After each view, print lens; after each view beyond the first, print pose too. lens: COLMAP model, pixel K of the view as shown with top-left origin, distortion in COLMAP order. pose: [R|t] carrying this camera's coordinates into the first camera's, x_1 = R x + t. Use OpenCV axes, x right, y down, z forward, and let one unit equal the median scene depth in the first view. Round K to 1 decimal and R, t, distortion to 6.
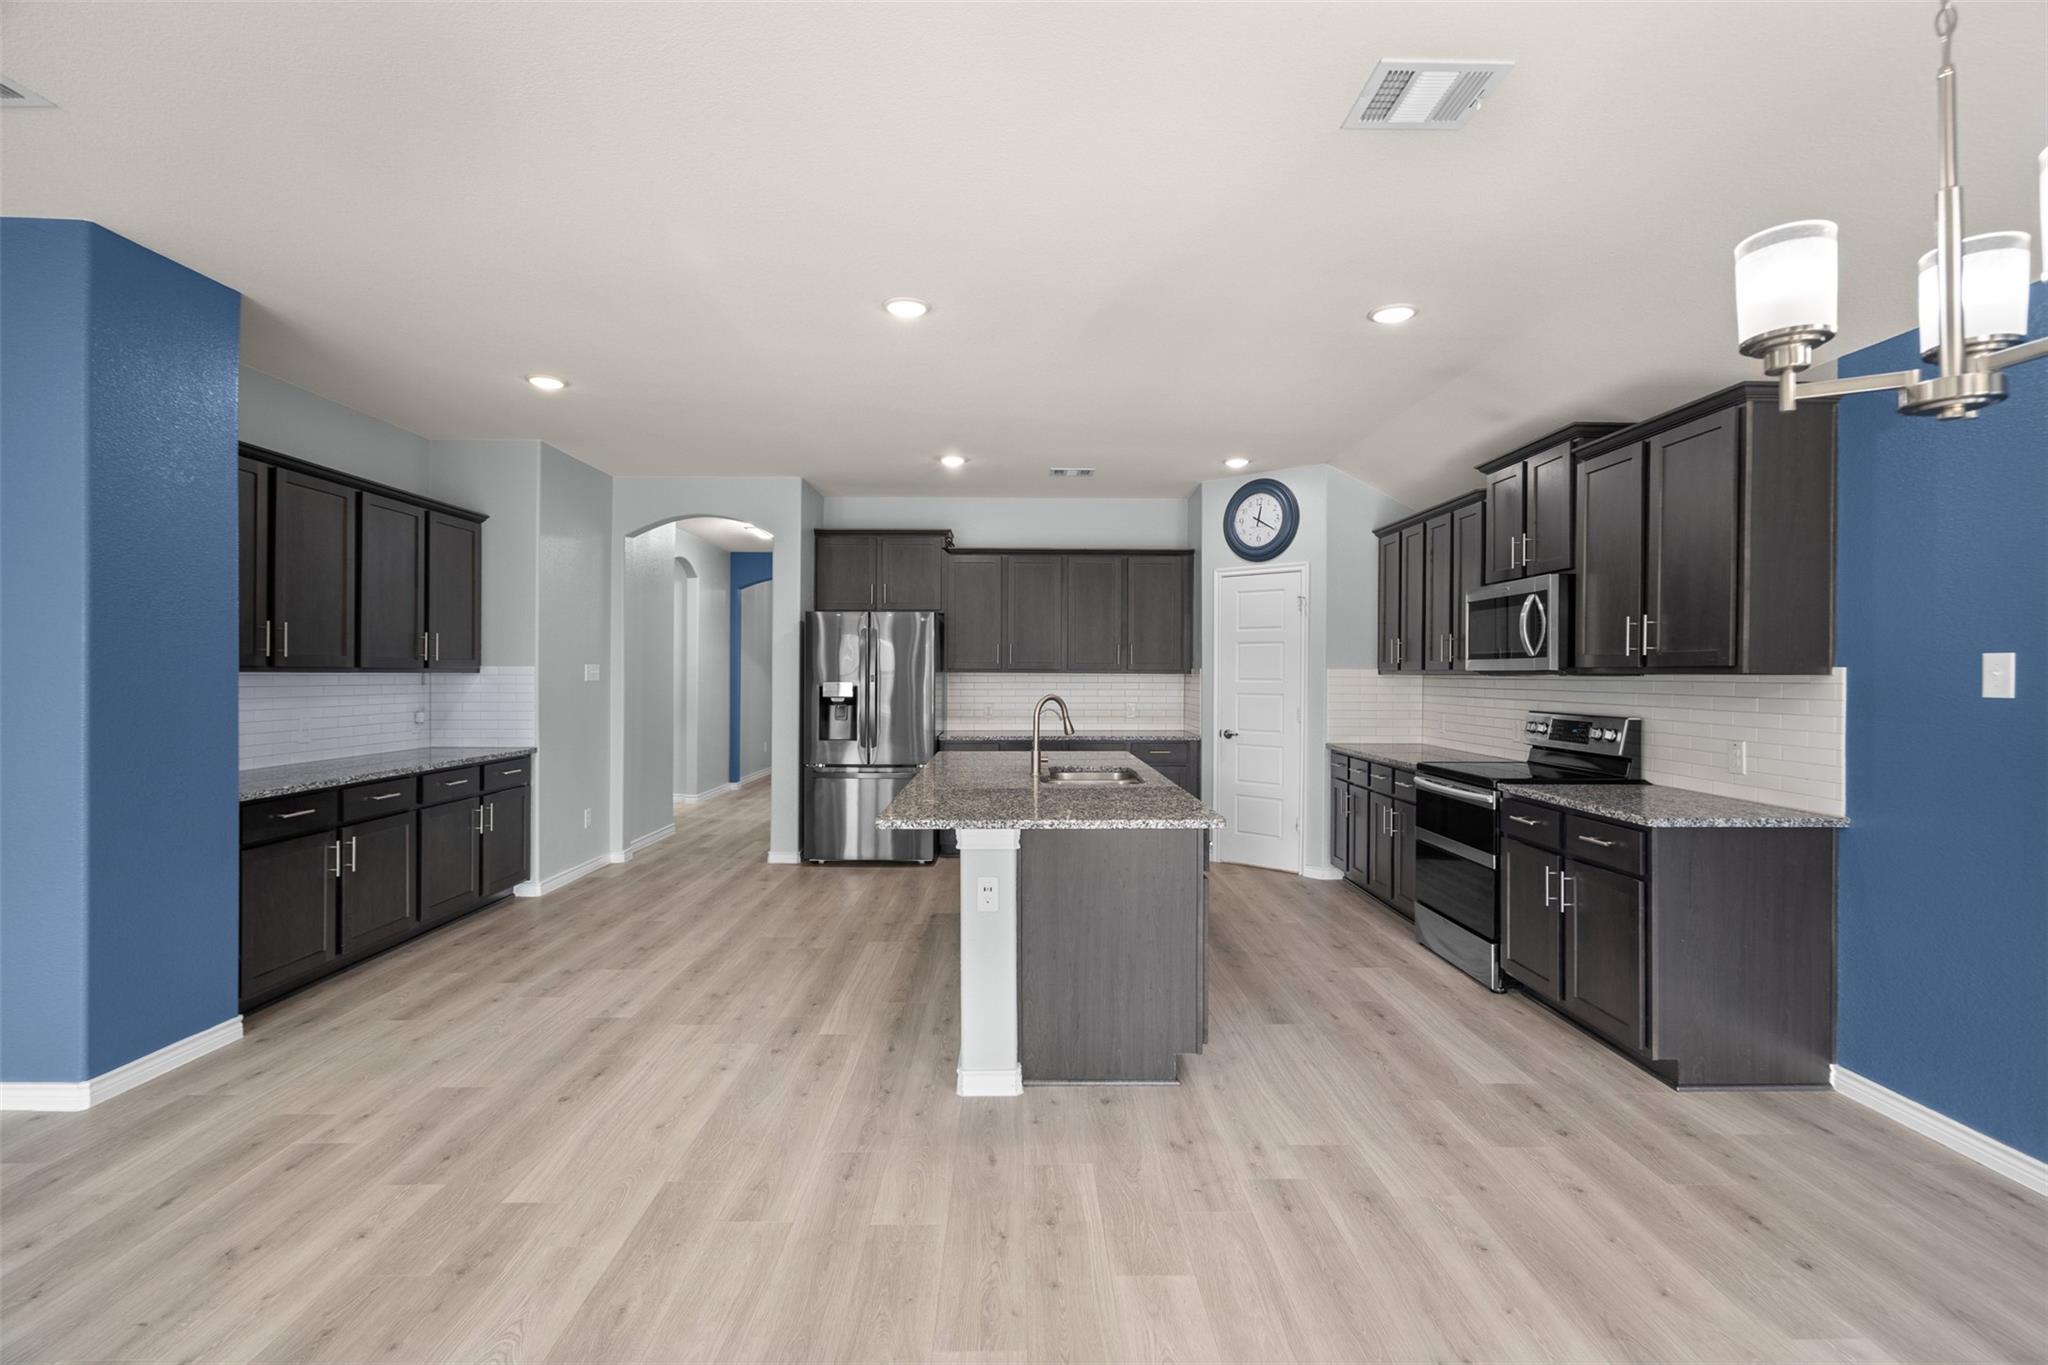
lens RADIAL K [[944.1, 0, 1006.2], [0, 944.1, 674.3], [0, 0, 1]] dist [-0.005322, 0.001518]
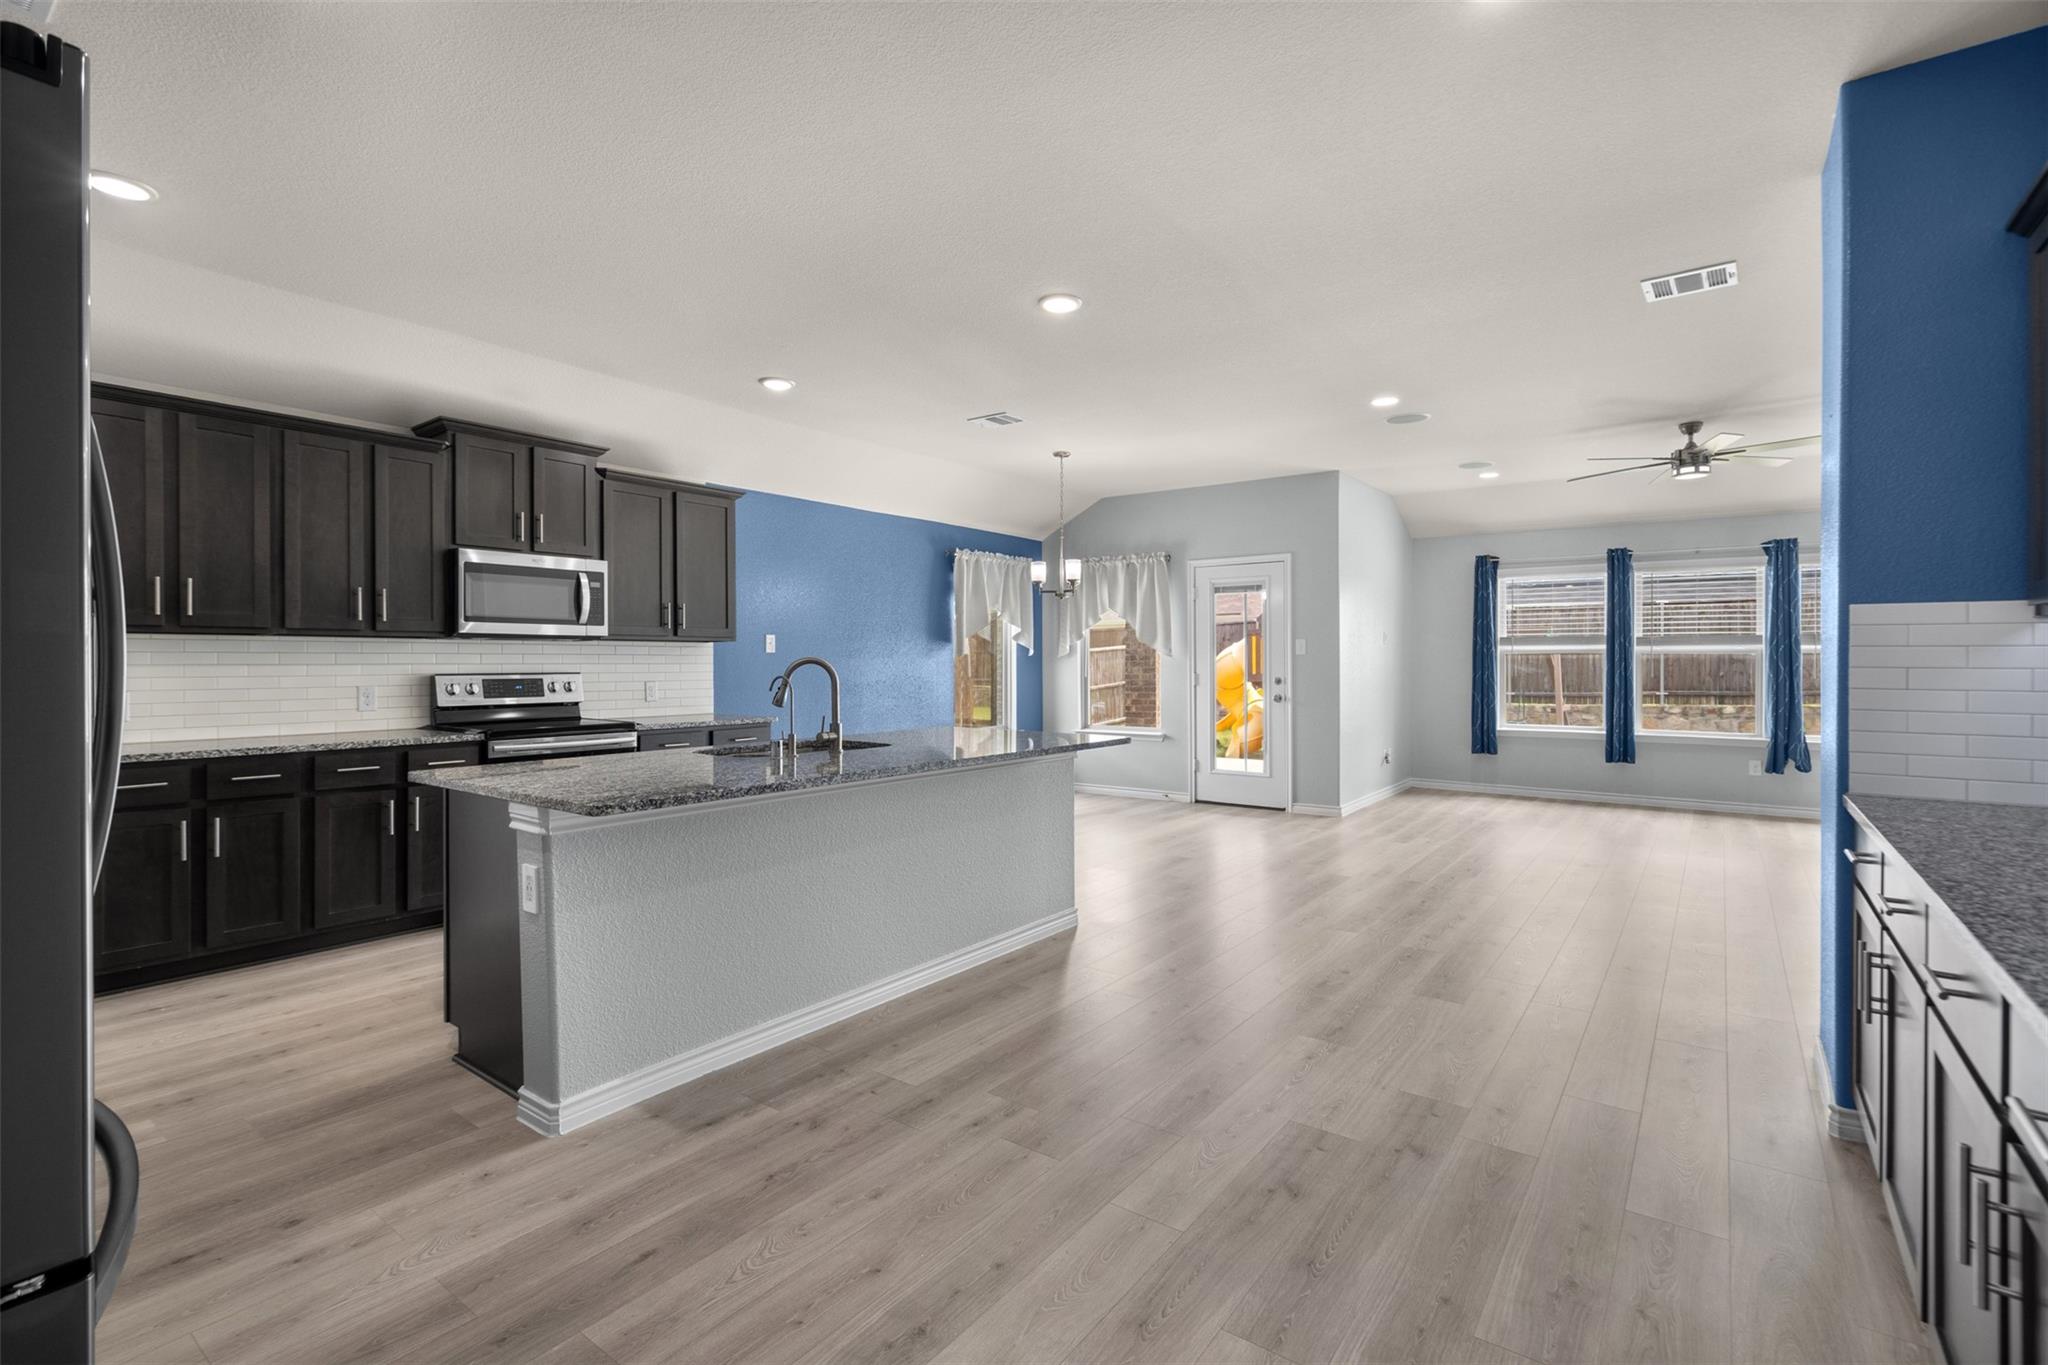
lens RADIAL K [[944.1, 0, 1031.0], [0, 944.1, 666.2], [0, 0, 1]] dist [-0.005322, 0.001518]
pose [[-0.812574, -0.008608, 0.582795, -0.861648], [-0.004698, 0.999955, 0.008219, 0.031288], [-0.582840, 0.003941, -0.812578, 2.275271]]
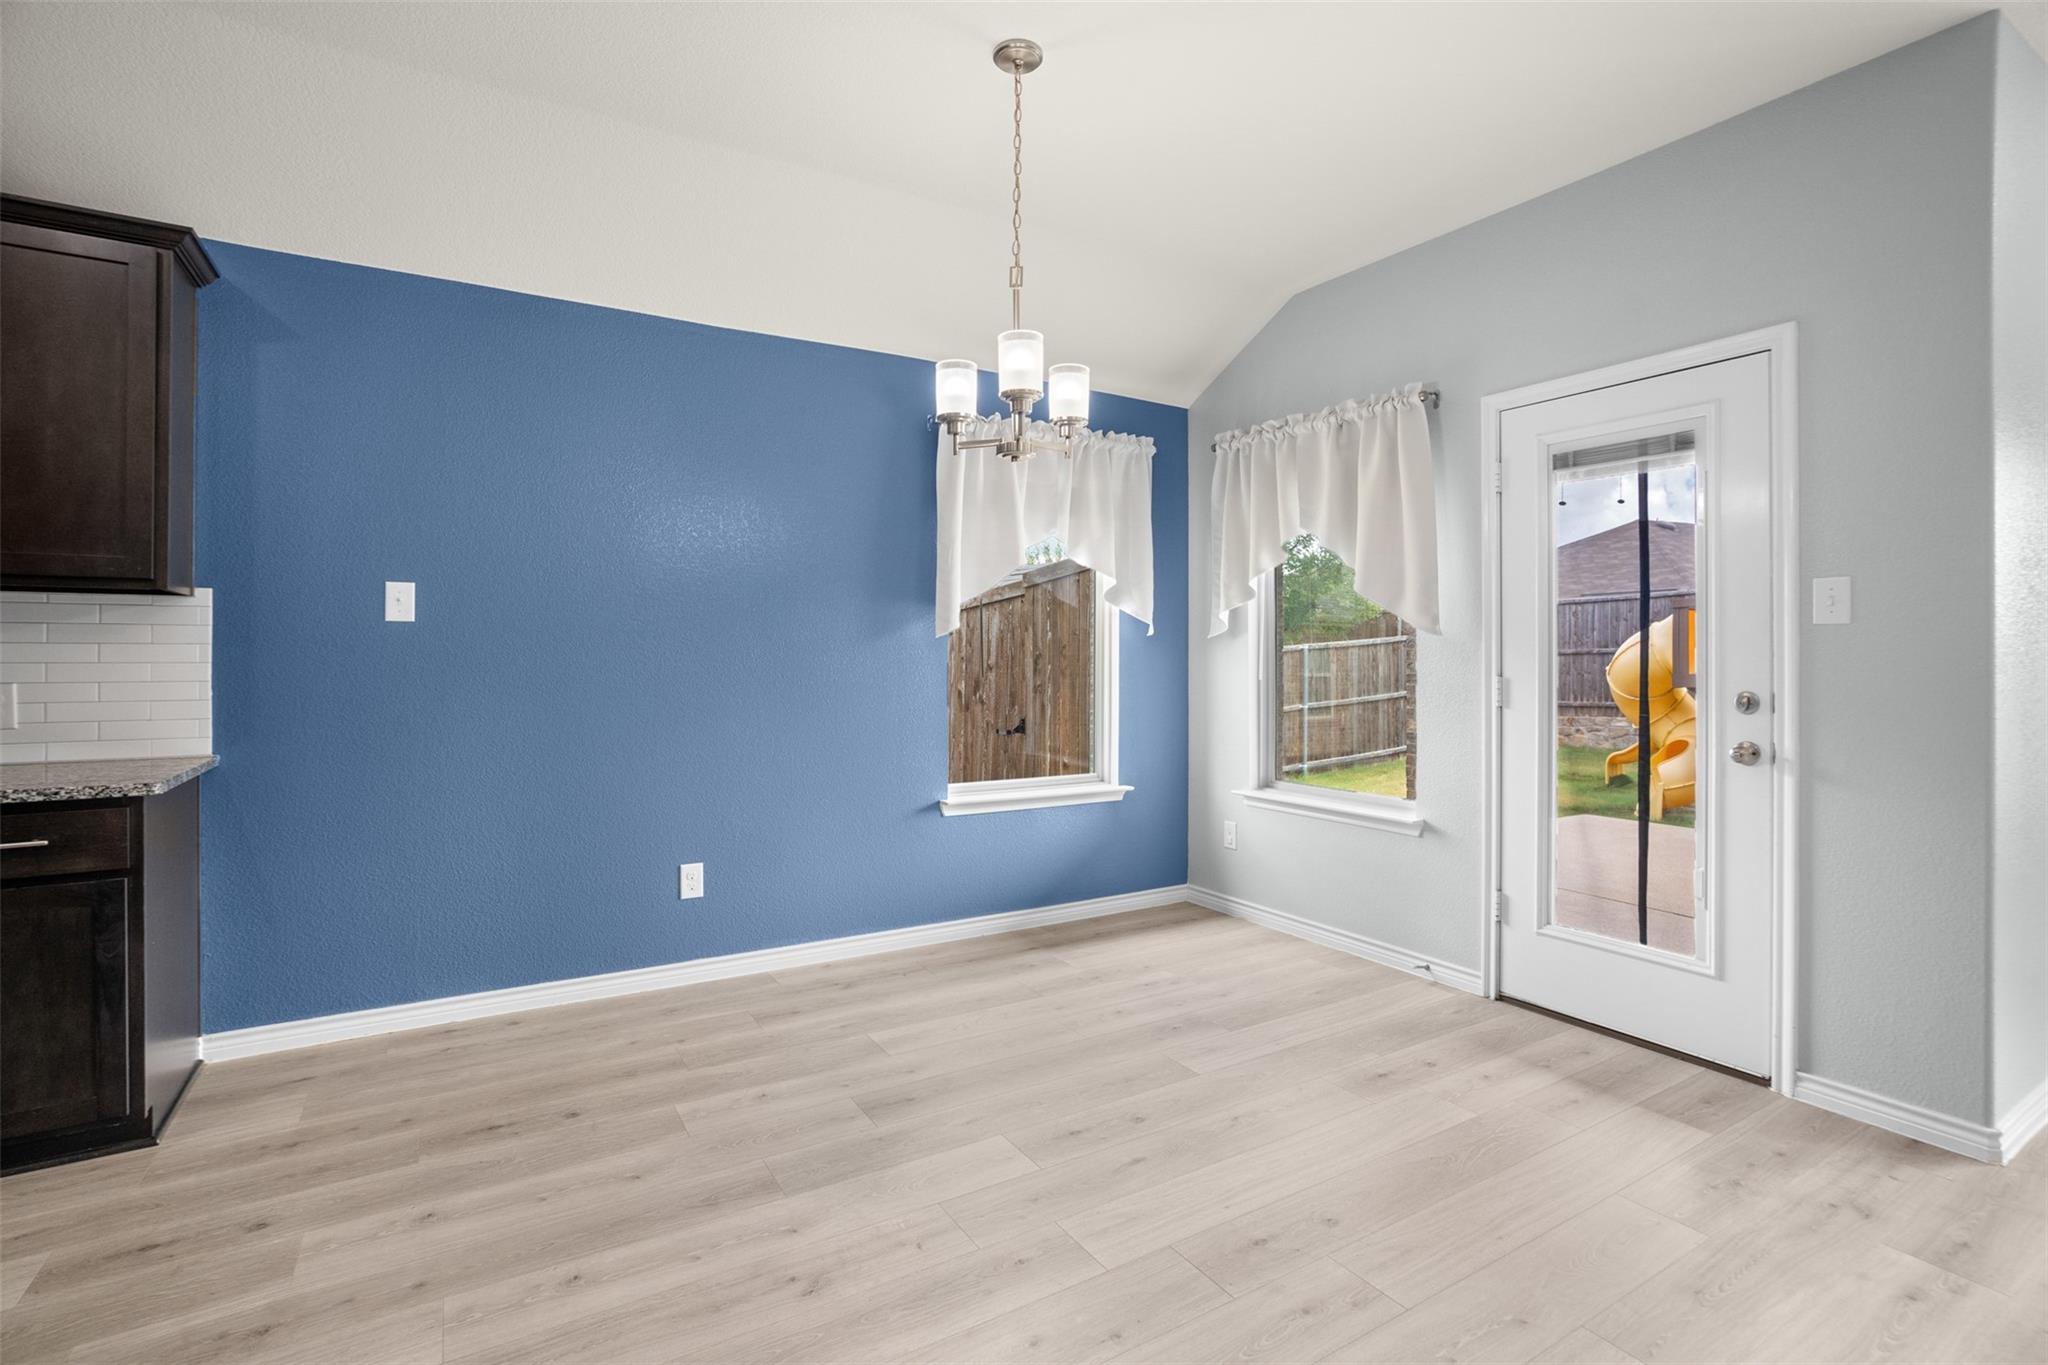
lens RADIAL K [[944.1, 0, 1056.6], [0, 944.1, 648.9], [0, 0, 1]] dist [-0.005322, 0.001518]
pose [[-0.539015, -0.007691, 0.842261, -0.303620], [-0.008340, 0.999958, 0.003793, 0.040677], [-0.842255, -0.004980, -0.539057, 0.814158]]
